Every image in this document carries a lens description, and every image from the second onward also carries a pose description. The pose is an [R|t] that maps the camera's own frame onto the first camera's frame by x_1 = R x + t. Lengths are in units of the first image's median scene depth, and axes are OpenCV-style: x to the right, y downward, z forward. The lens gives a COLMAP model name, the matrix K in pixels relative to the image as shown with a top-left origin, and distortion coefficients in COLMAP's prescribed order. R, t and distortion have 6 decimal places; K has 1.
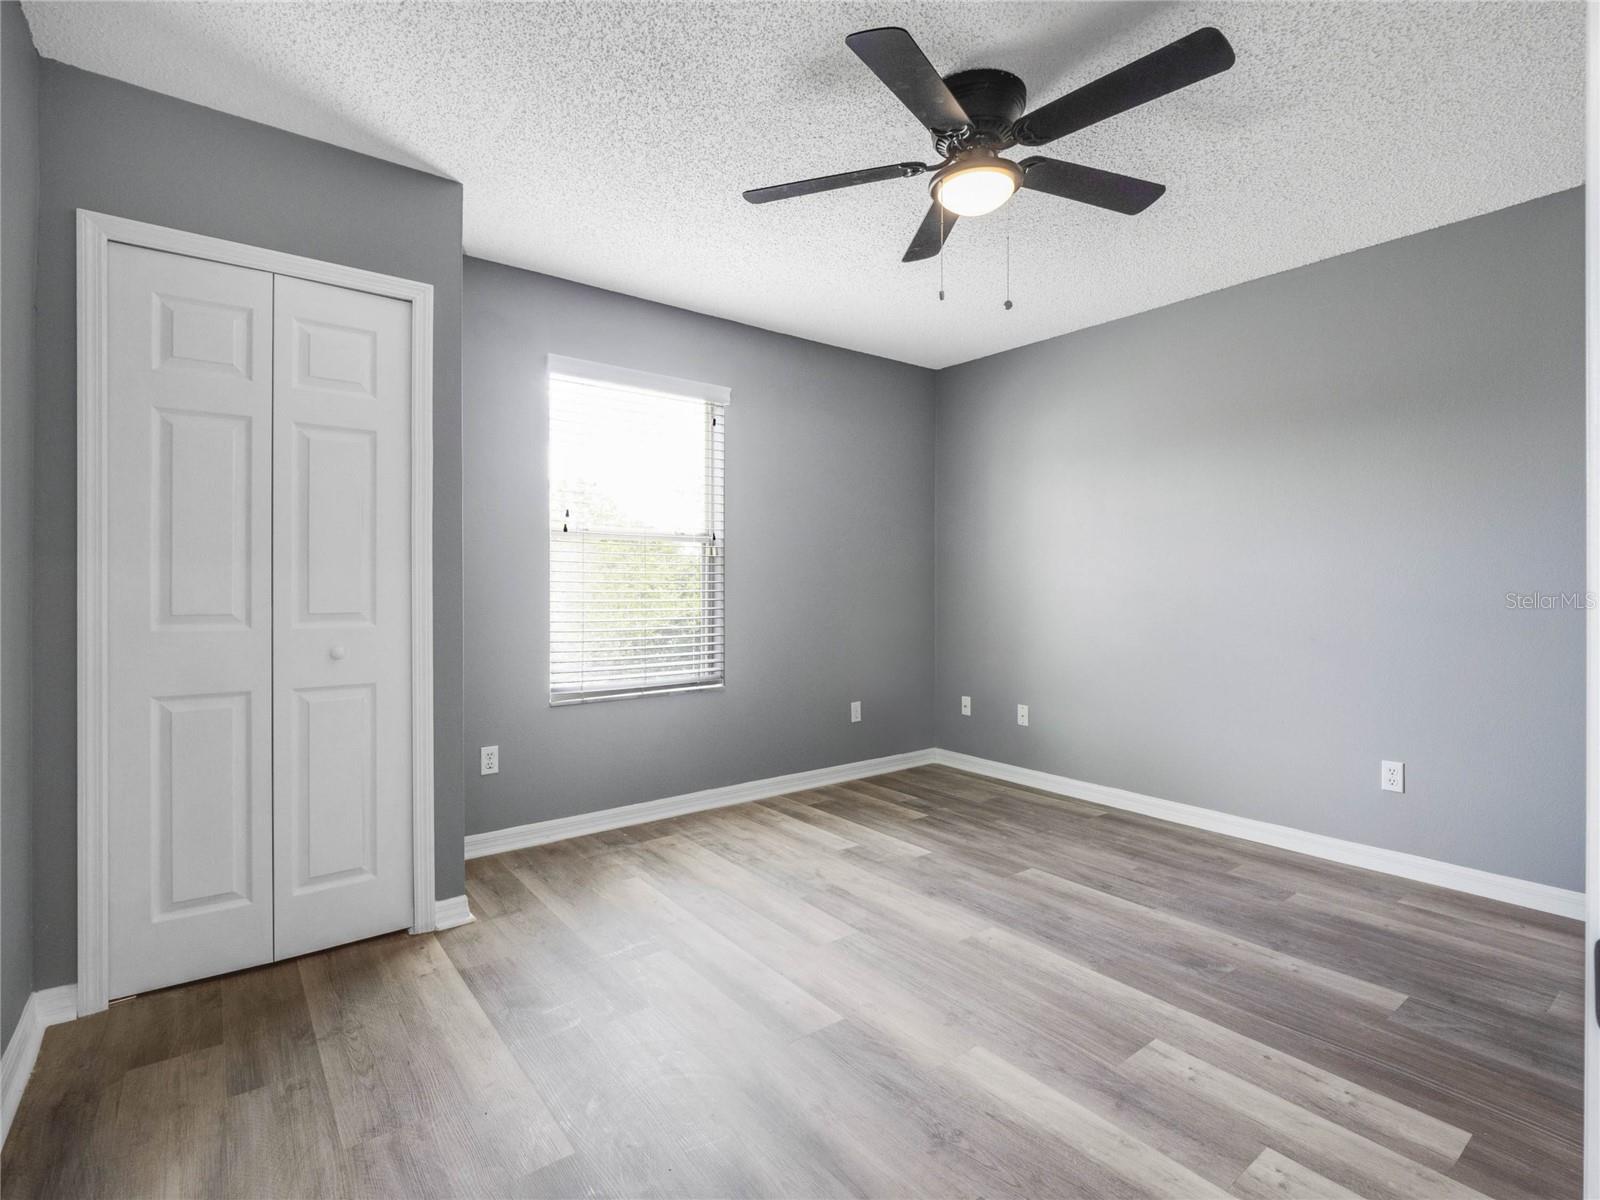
lens RADIAL K [[777.8, 0, 815.9], [0, 777.8, 588.4], [0, 0, 1]] dist [-0.004396, -0.001865]
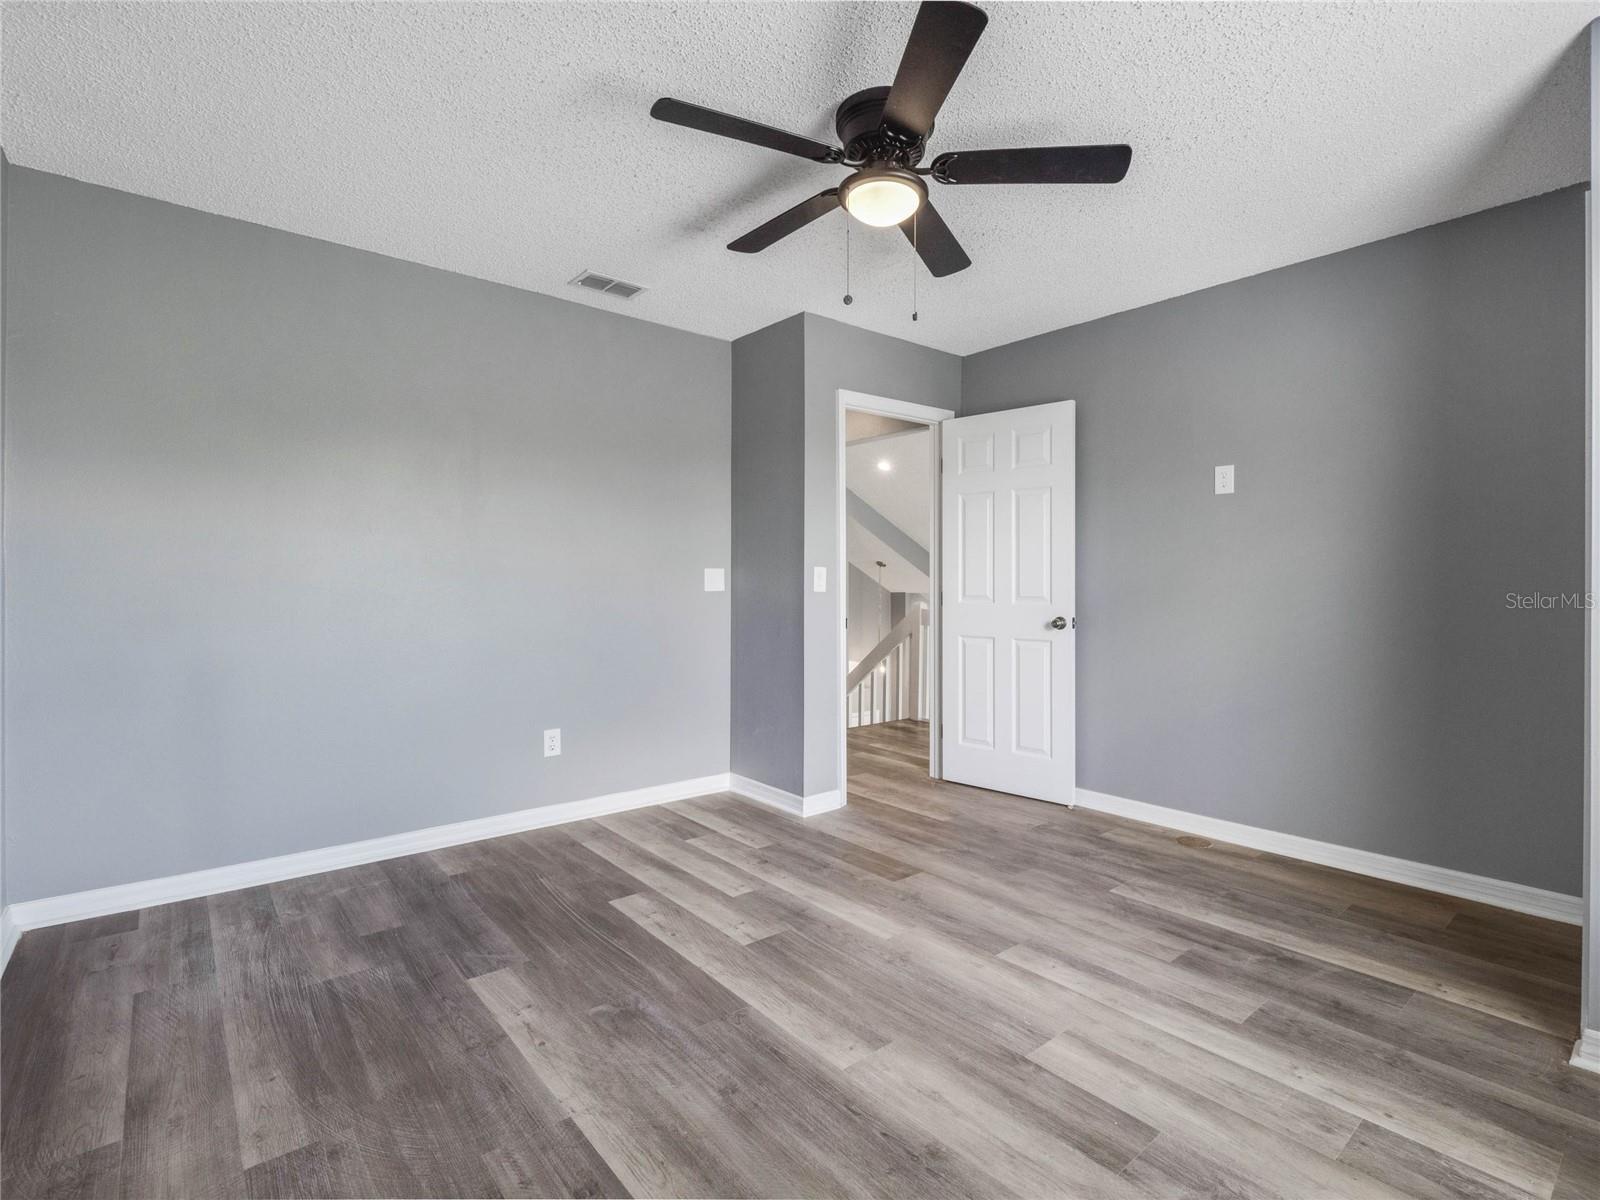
lens RADIAL K [[777.8, 0, 815.9], [0, 777.8, 588.4], [0, 0, 1]] dist [-0.004396, -0.001865]
pose [[-0.999209, -0.002198, -0.039707, 0.327876], [-0.002764, 0.999895, 0.014211, -0.014417], [0.039672, 0.014309, -0.999110, 1.978572]]
